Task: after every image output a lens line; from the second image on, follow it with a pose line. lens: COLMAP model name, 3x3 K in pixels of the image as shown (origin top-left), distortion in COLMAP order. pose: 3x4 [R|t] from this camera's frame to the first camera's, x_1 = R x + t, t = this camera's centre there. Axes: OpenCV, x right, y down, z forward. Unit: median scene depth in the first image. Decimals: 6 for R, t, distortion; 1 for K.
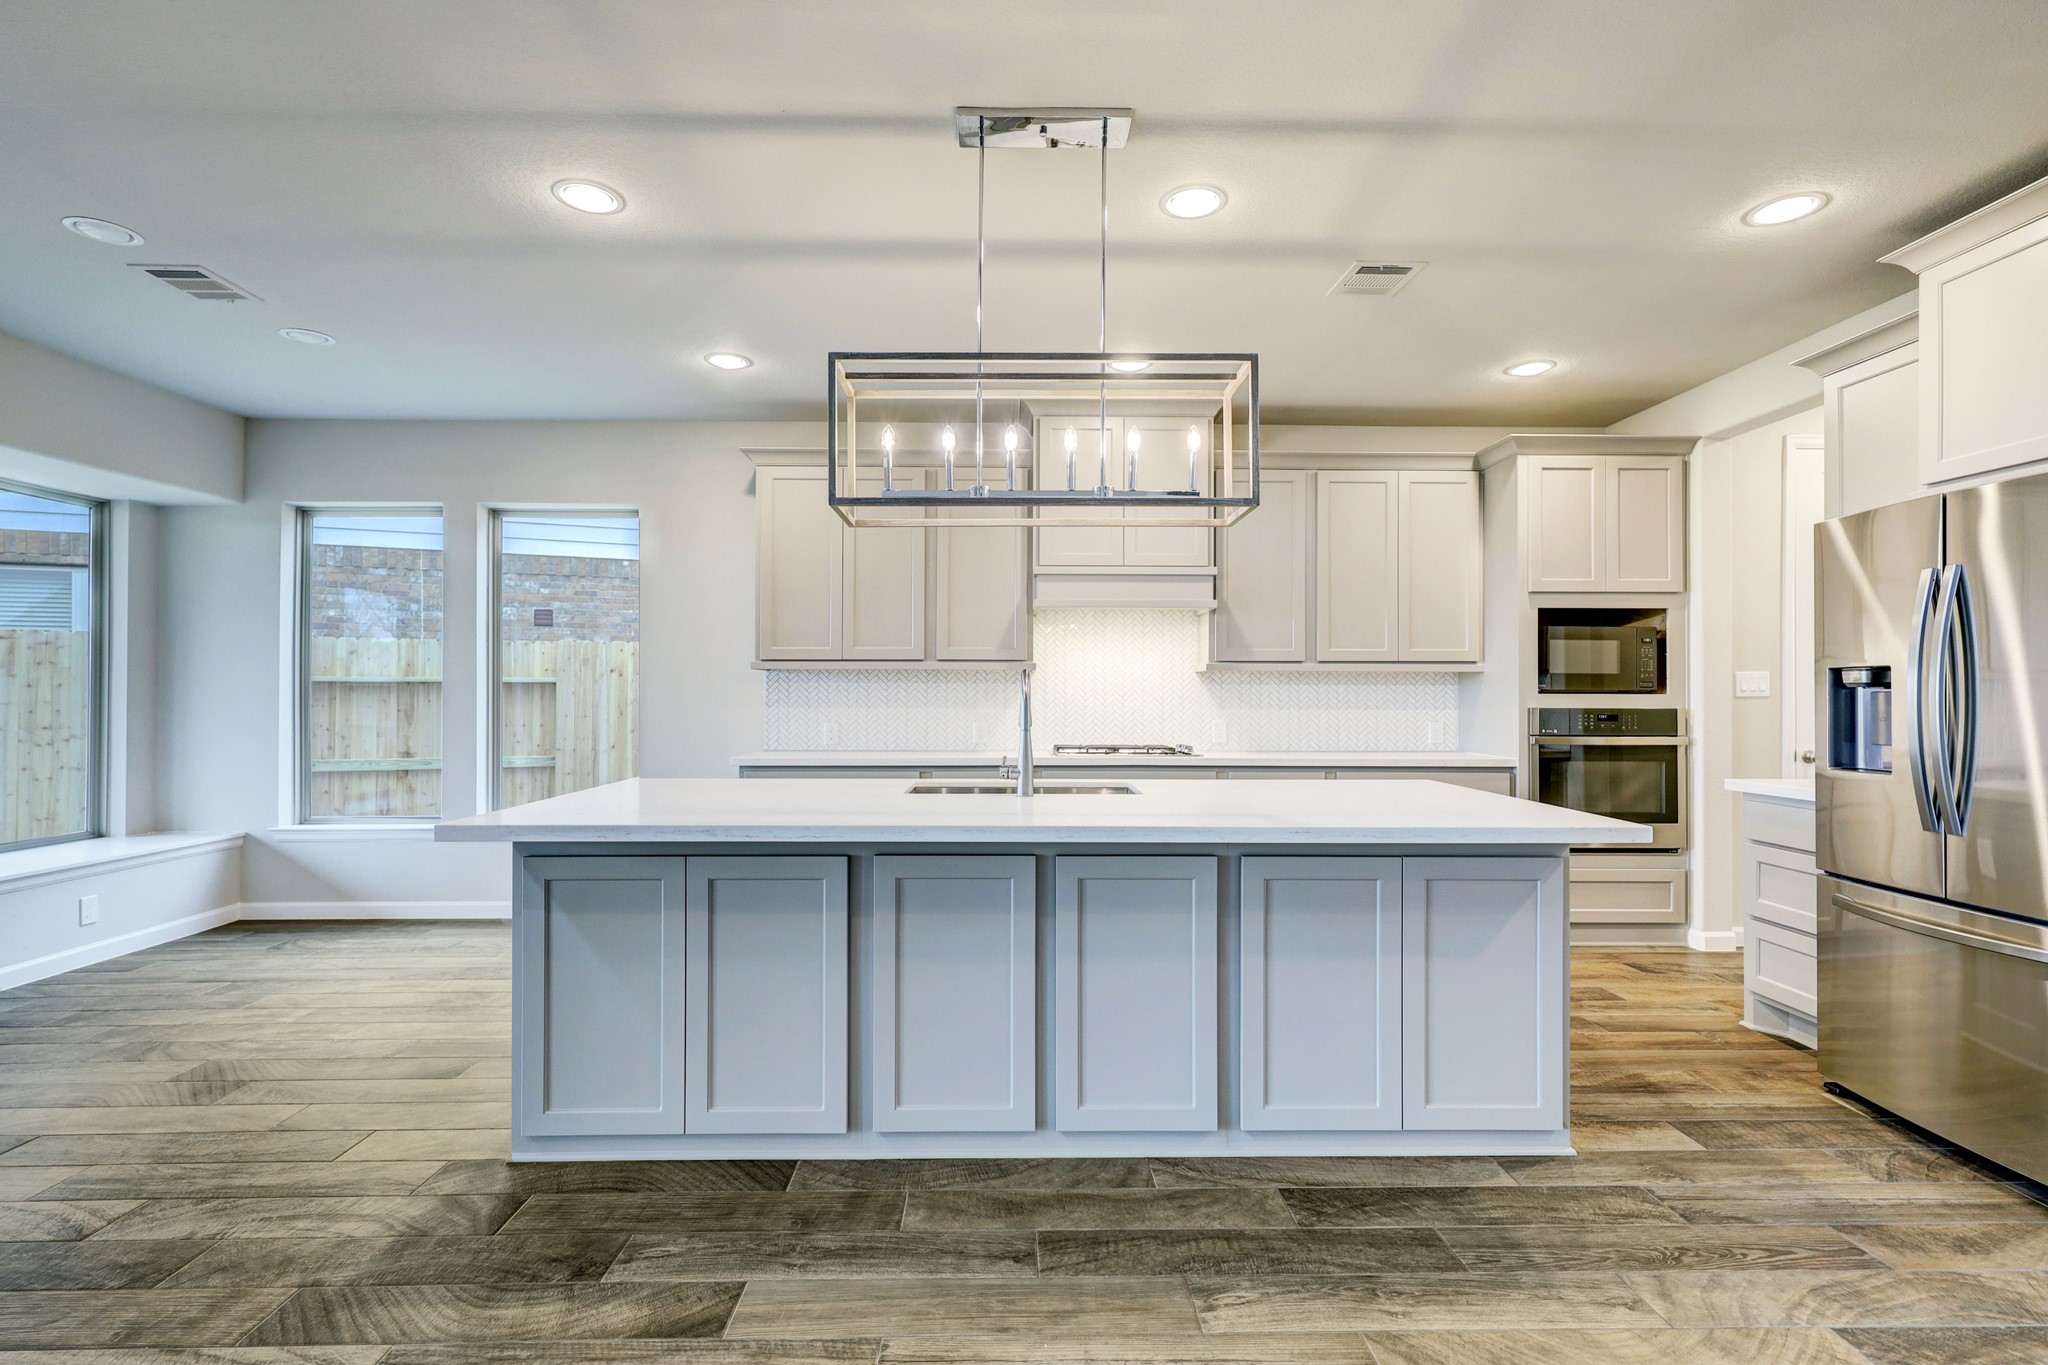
lens RADIAL K [[961.6, 0, 1024.0], [0, 961.6, 682.5], [0, 0, 1]] dist [0.002724, 0.000466]
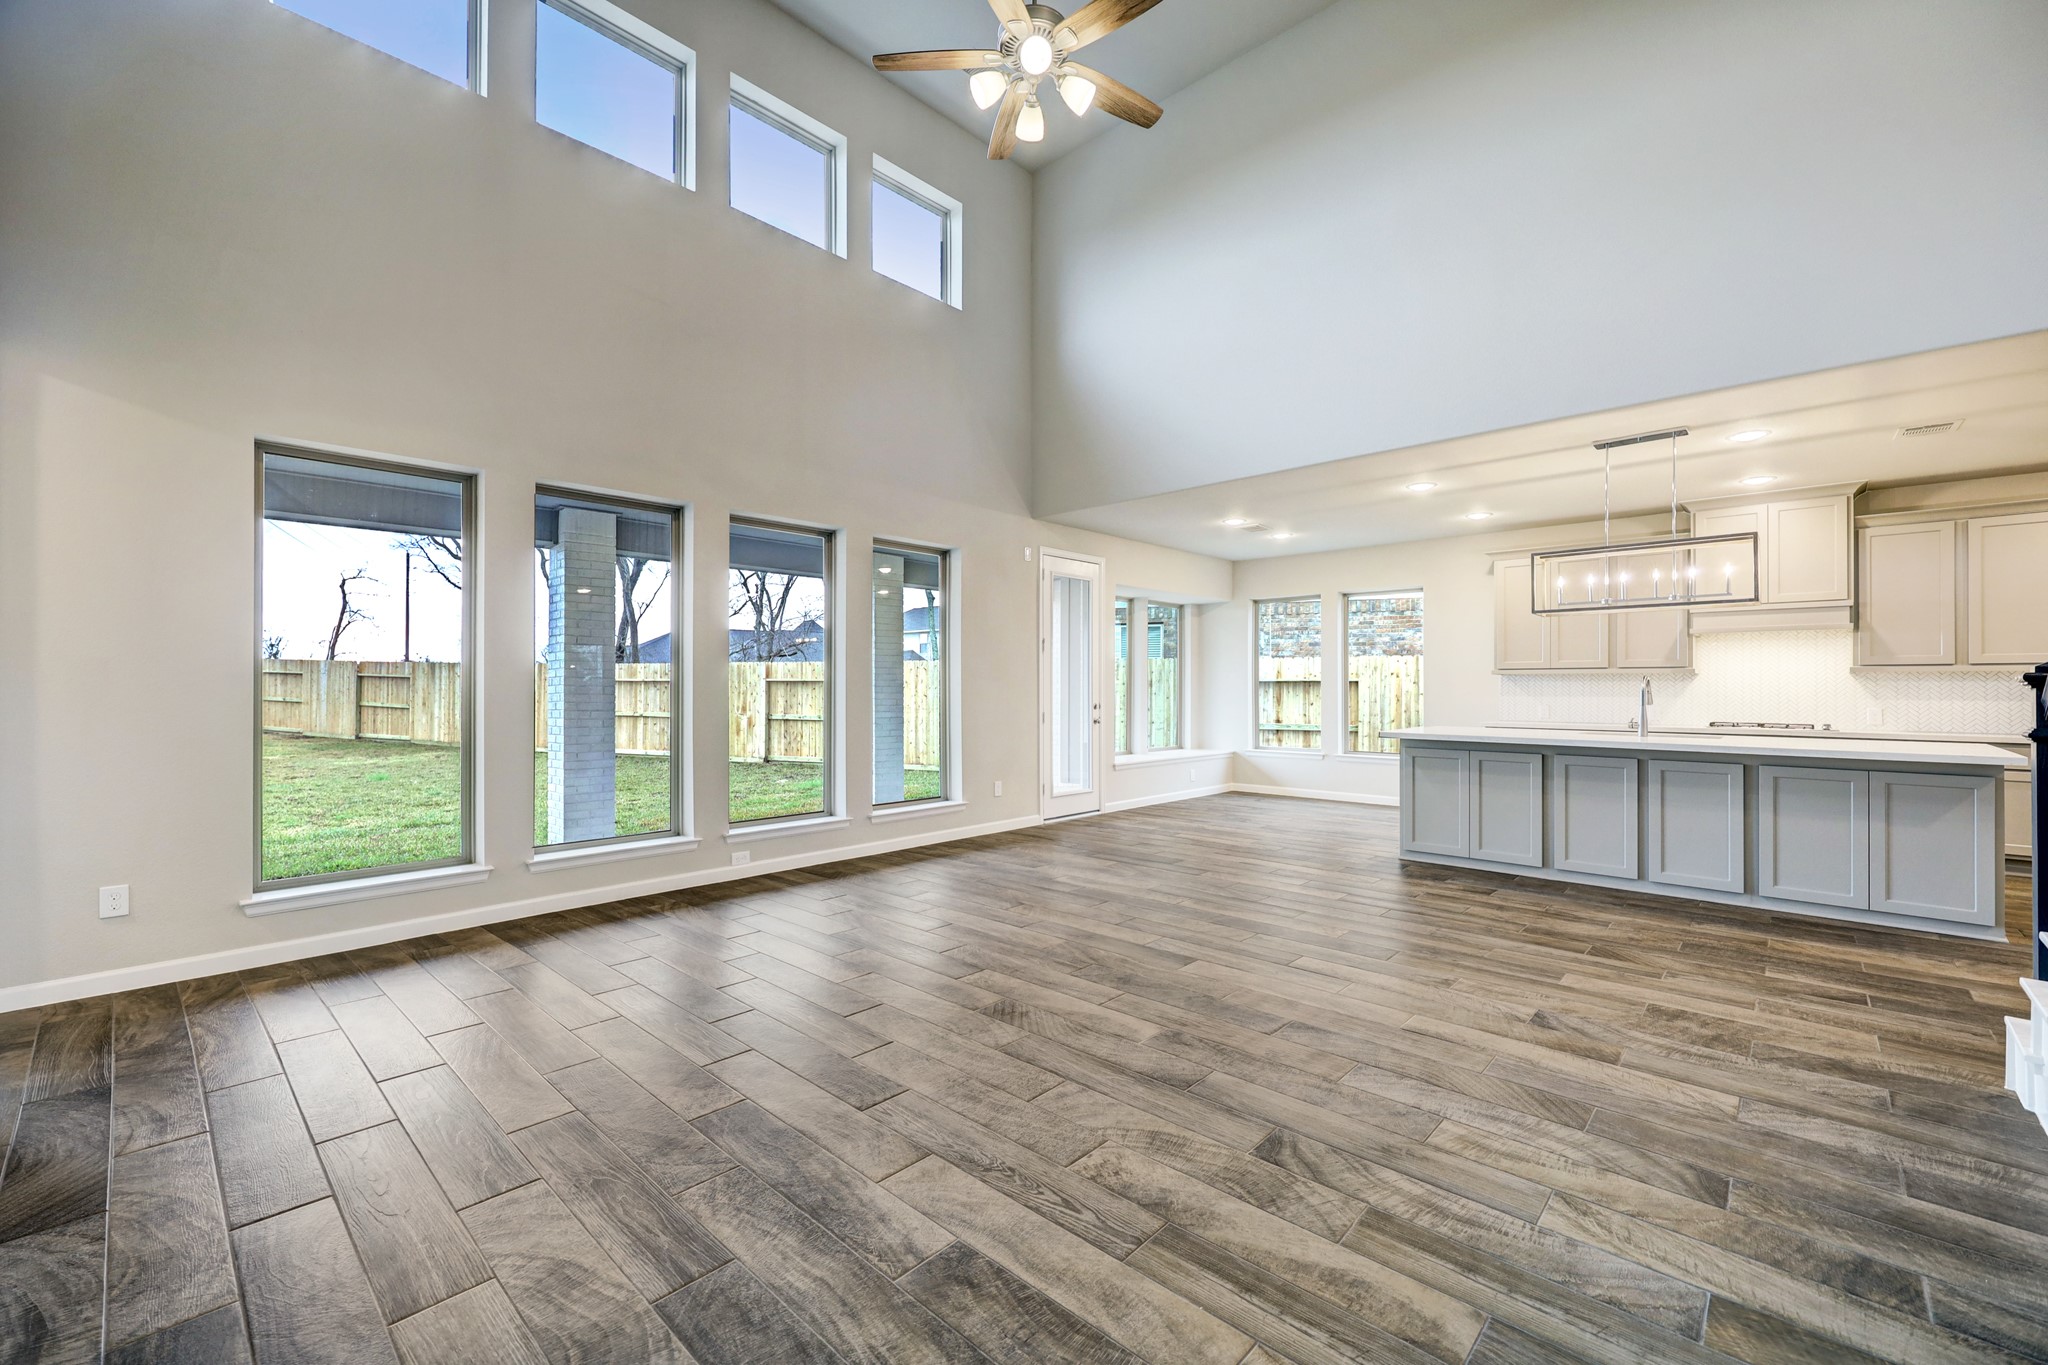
lens RADIAL K [[845.2, 0, 1024.0], [0, 845.2, 682.5], [0, 0, 1]] dist [0.012360, 0.000061]
pose [[0.719836, -0.004065, -0.694133, 0.355227], [0.006946, 0.999975, 0.001347, -0.013178], [0.694110, -0.005791, 0.719846, -1.416515]]
